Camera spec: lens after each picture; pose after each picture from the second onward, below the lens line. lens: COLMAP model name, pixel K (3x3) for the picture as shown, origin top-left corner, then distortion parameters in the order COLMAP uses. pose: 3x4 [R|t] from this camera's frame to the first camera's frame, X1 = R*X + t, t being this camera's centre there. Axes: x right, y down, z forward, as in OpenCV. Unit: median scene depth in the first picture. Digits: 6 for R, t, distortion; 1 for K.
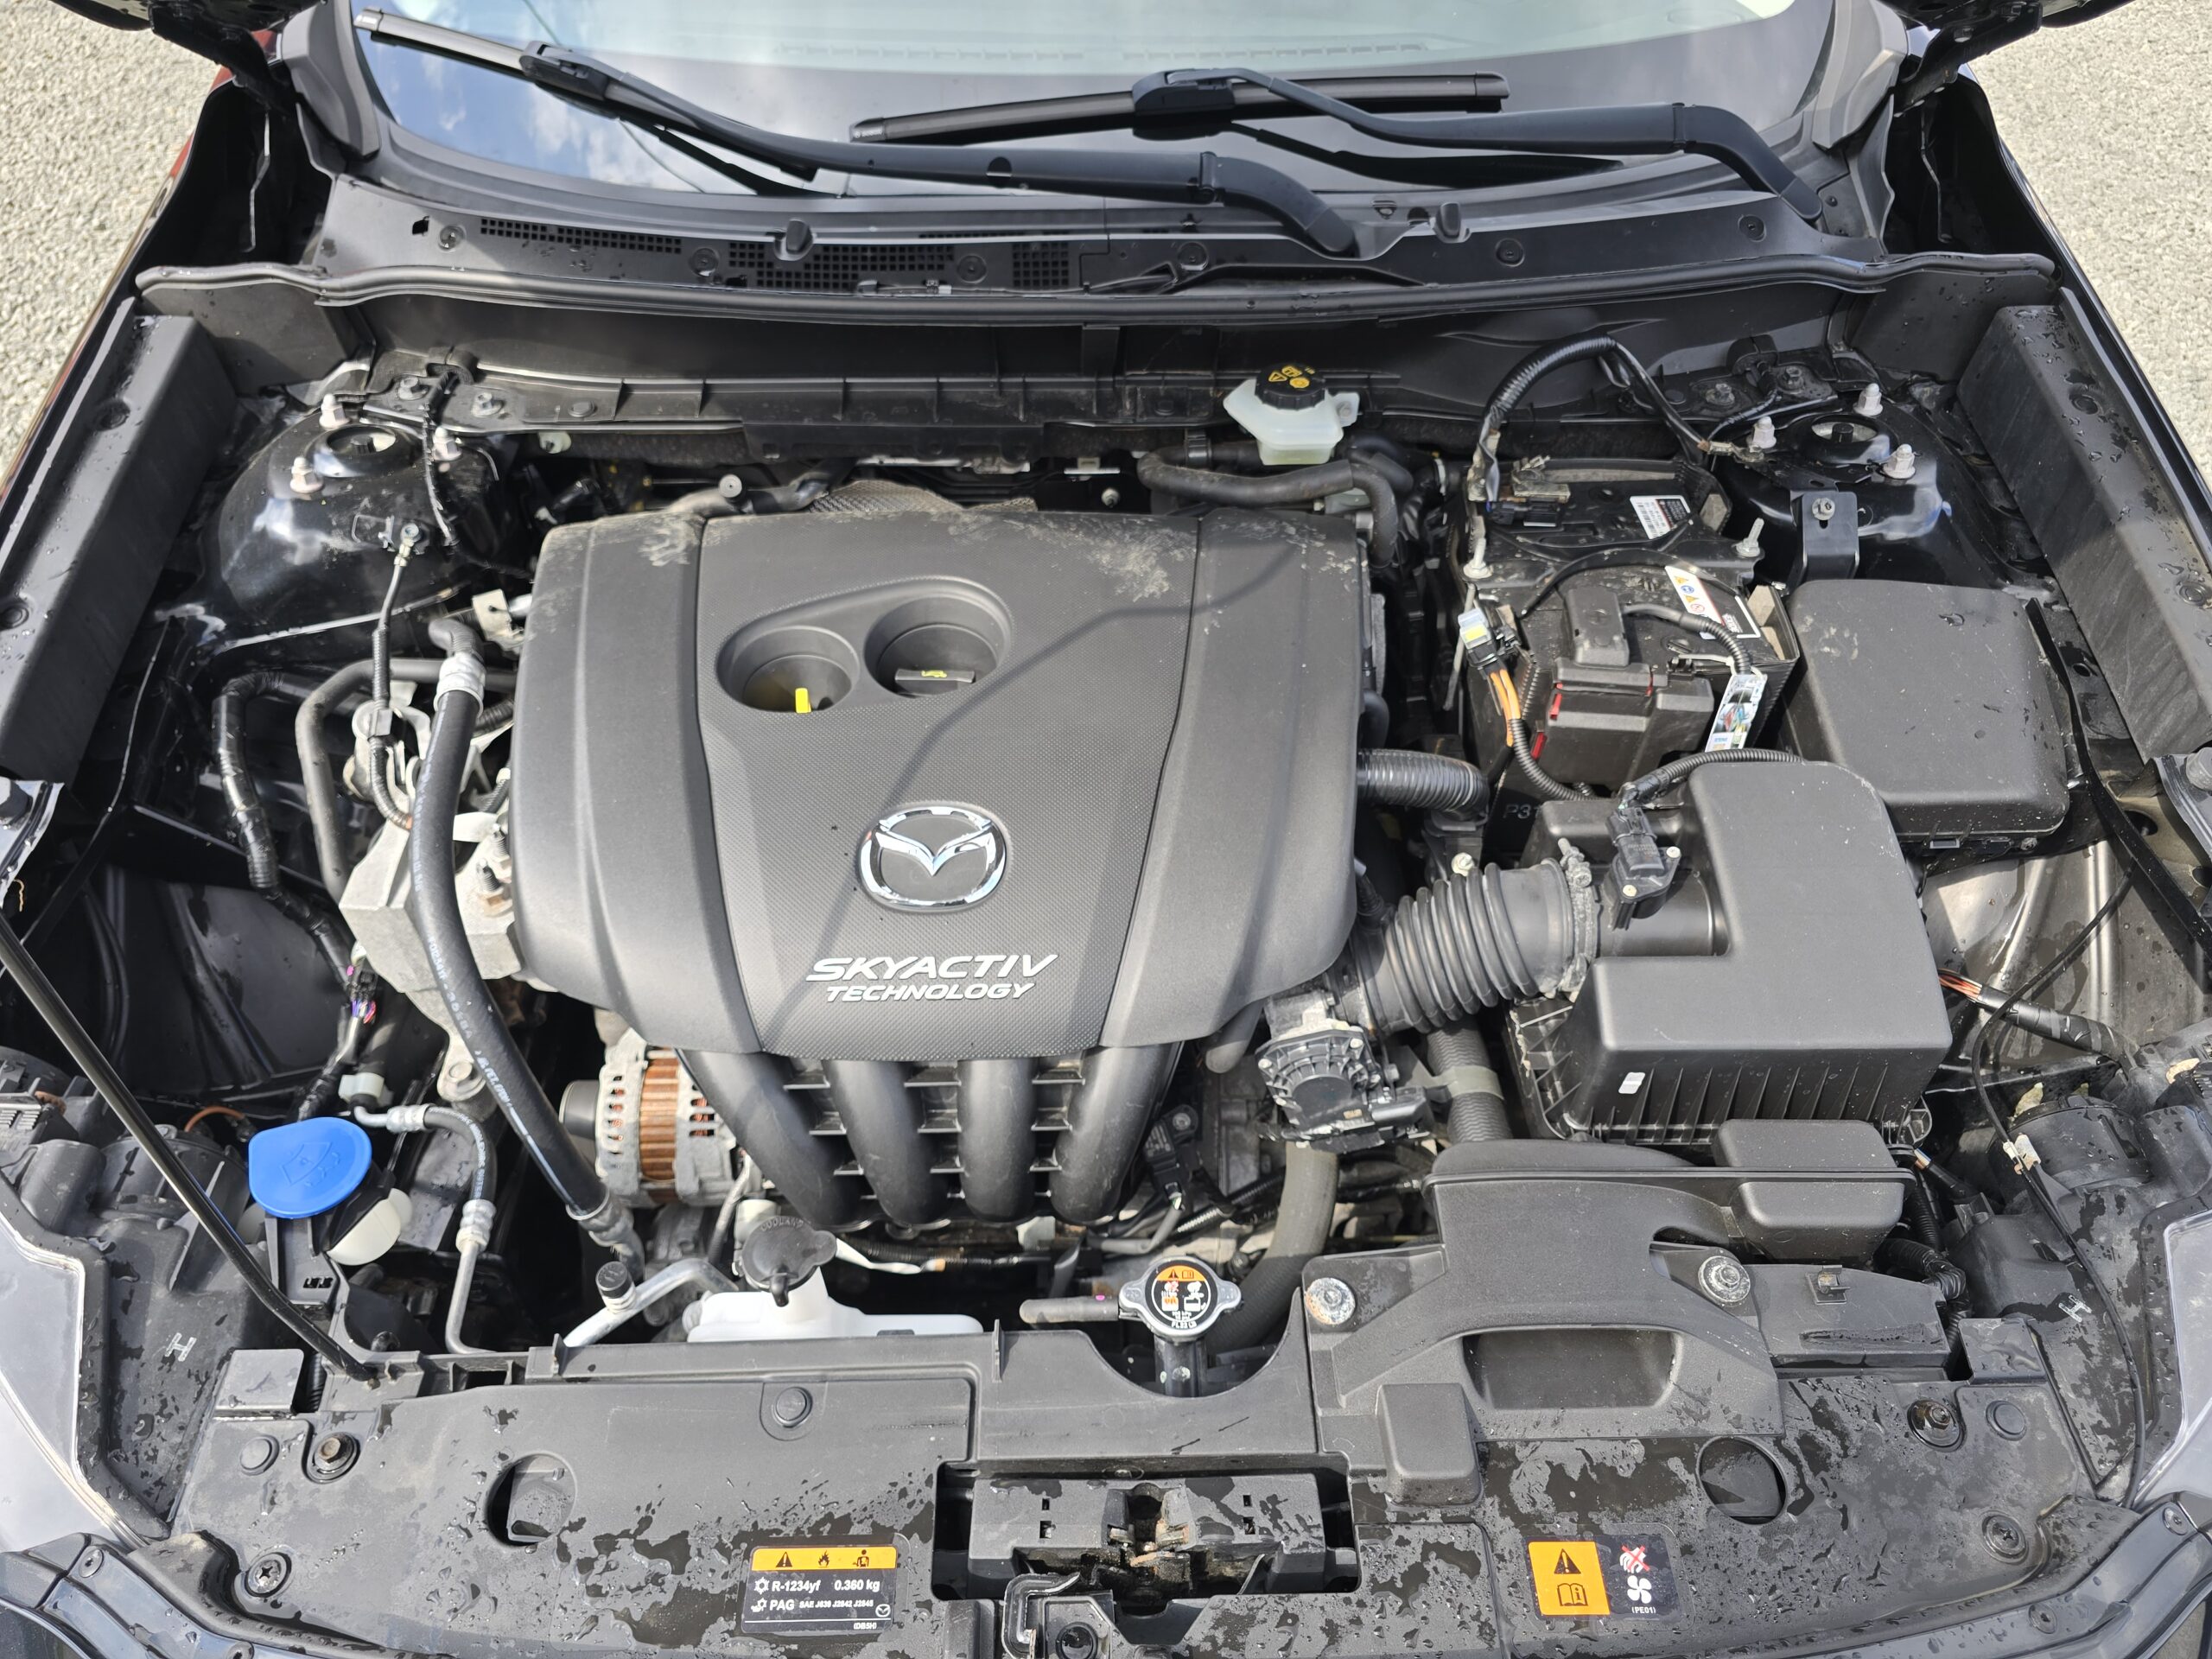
lens RADIAL K [[1478.9, 0, 1107.7], [0, 1478.9, 802.6], [0, 0, 1]] dist [0.050768, -0.041472]
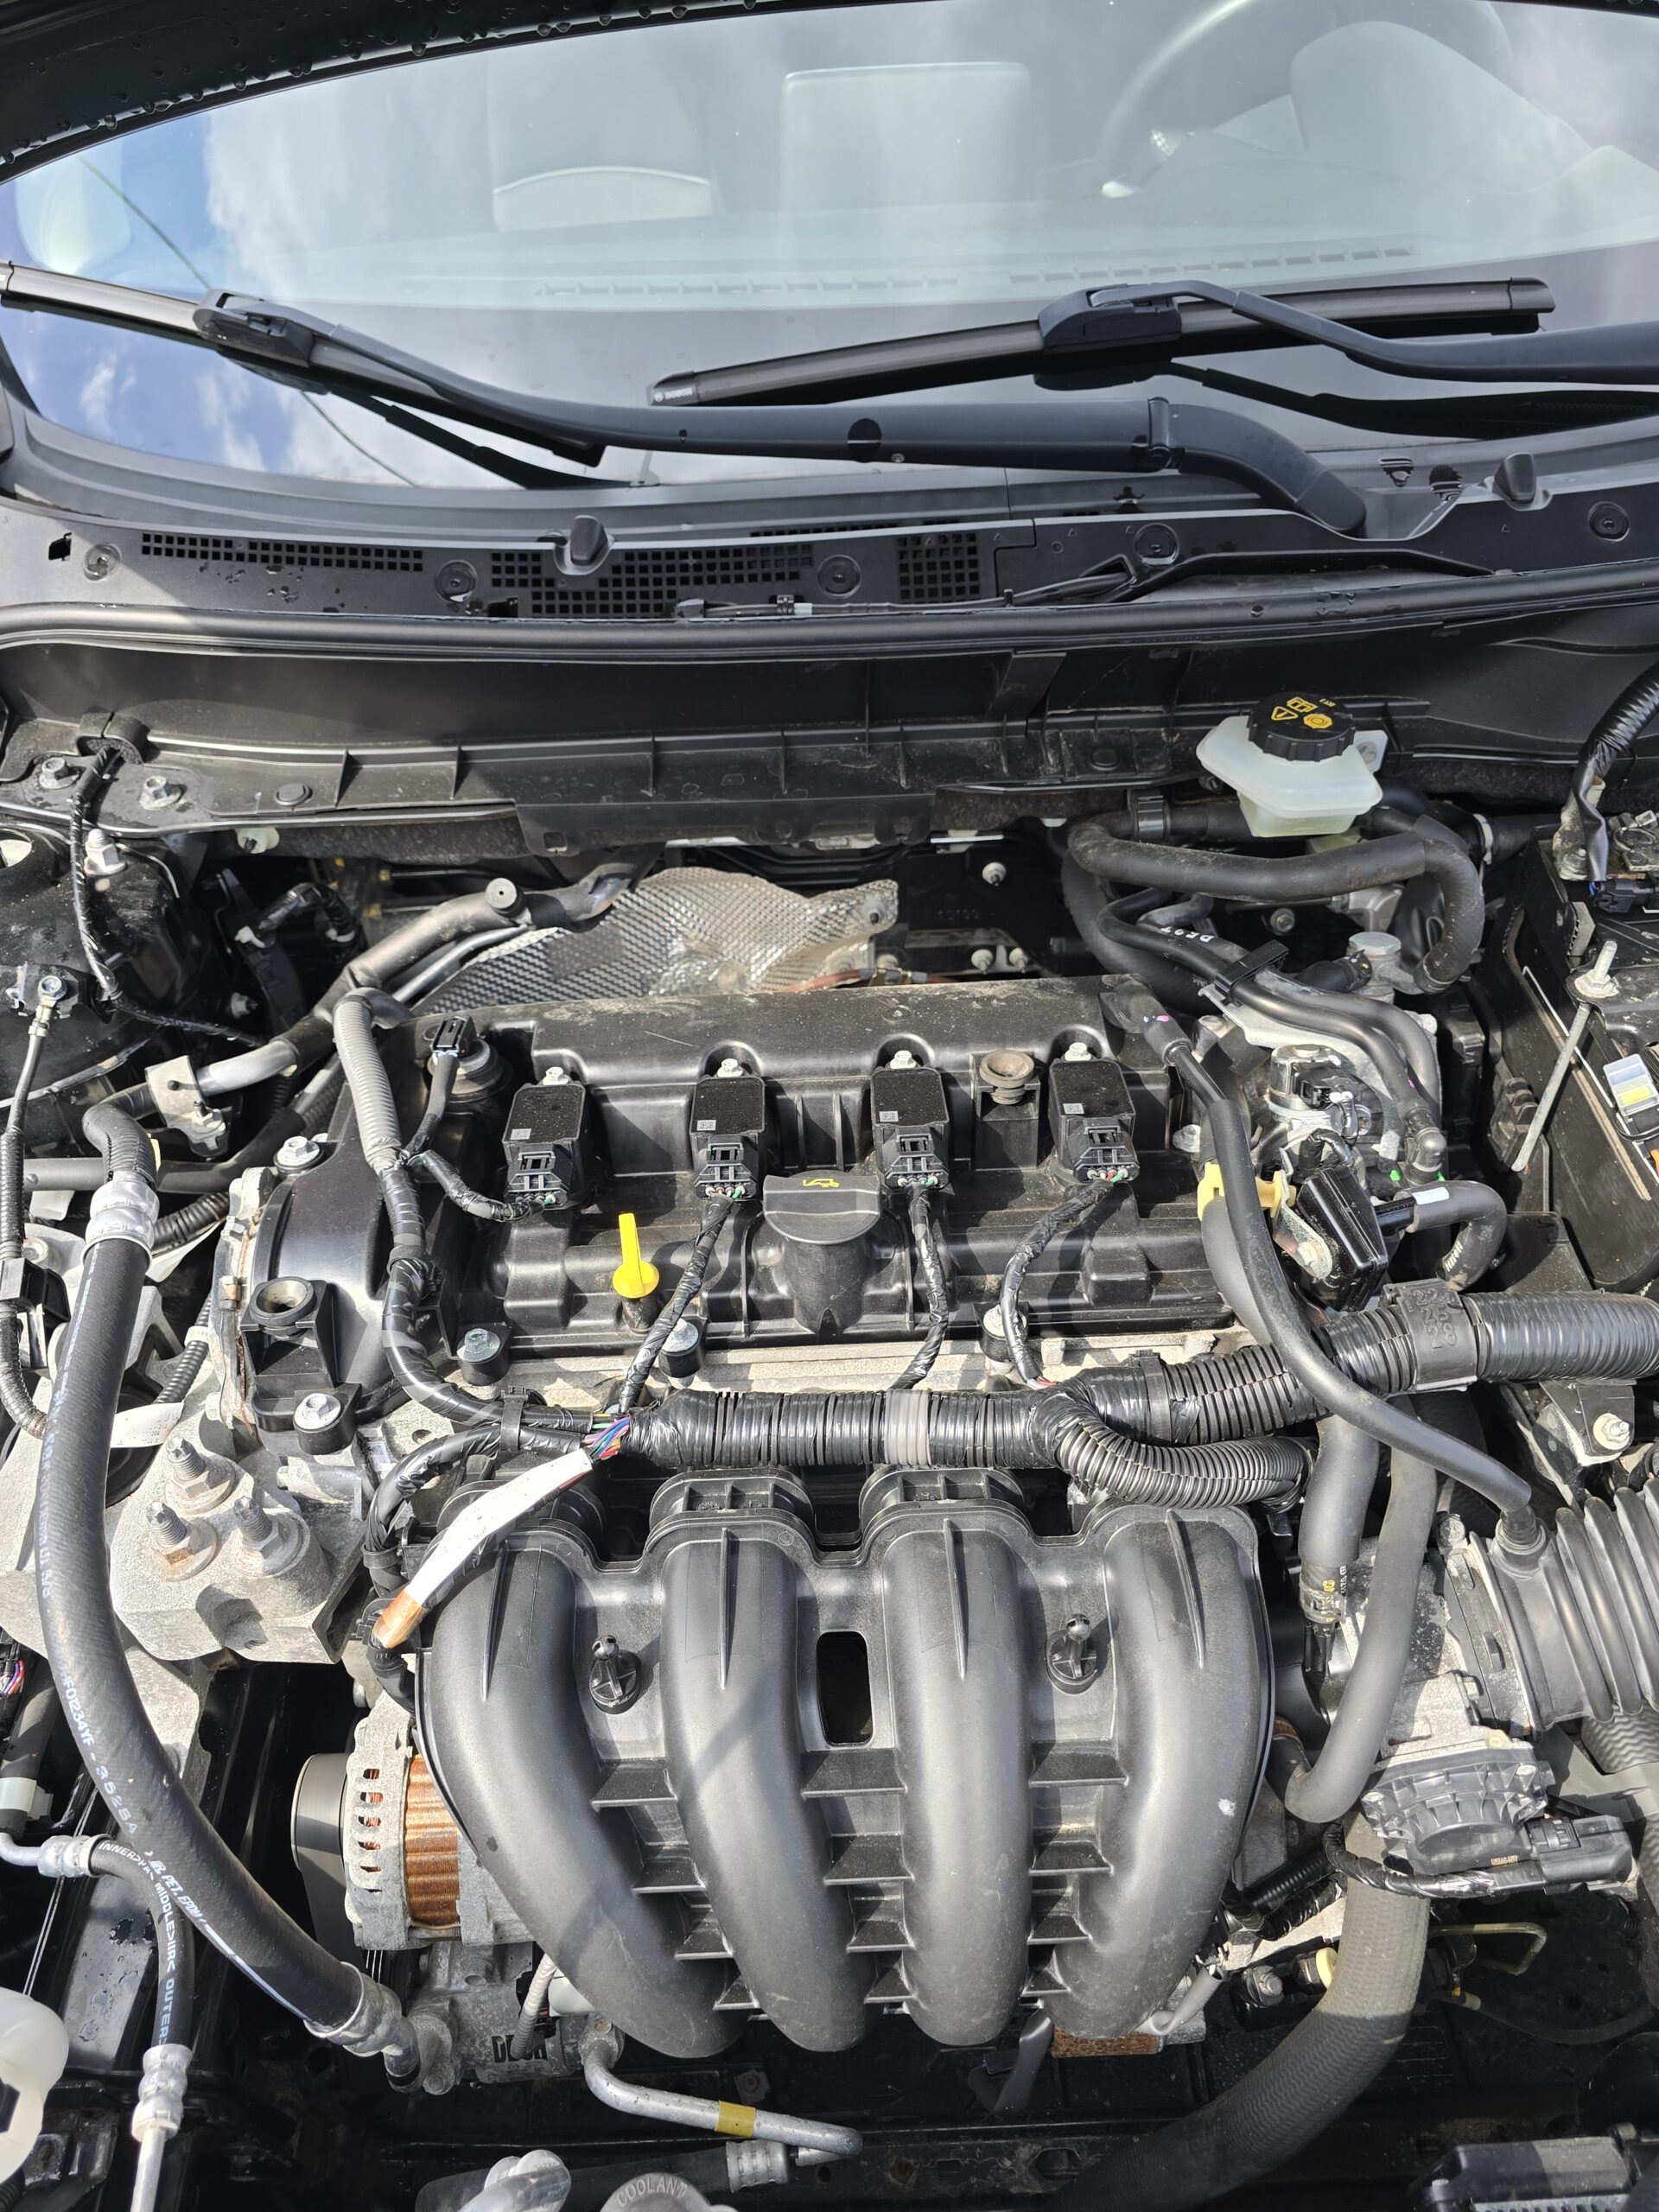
lens RADIAL K [[1478.9, 0, 830.1], [0, 1478.9, 1118.3], [0, 0, 1]] dist [0.050768, -0.041472]
pose [[0.999352, -0.033126, -0.014052, -0.091603], [0.033201, 0.999436, 0.005096, -0.106071], [0.013875, -0.005559, 0.999888, 0.293937]]
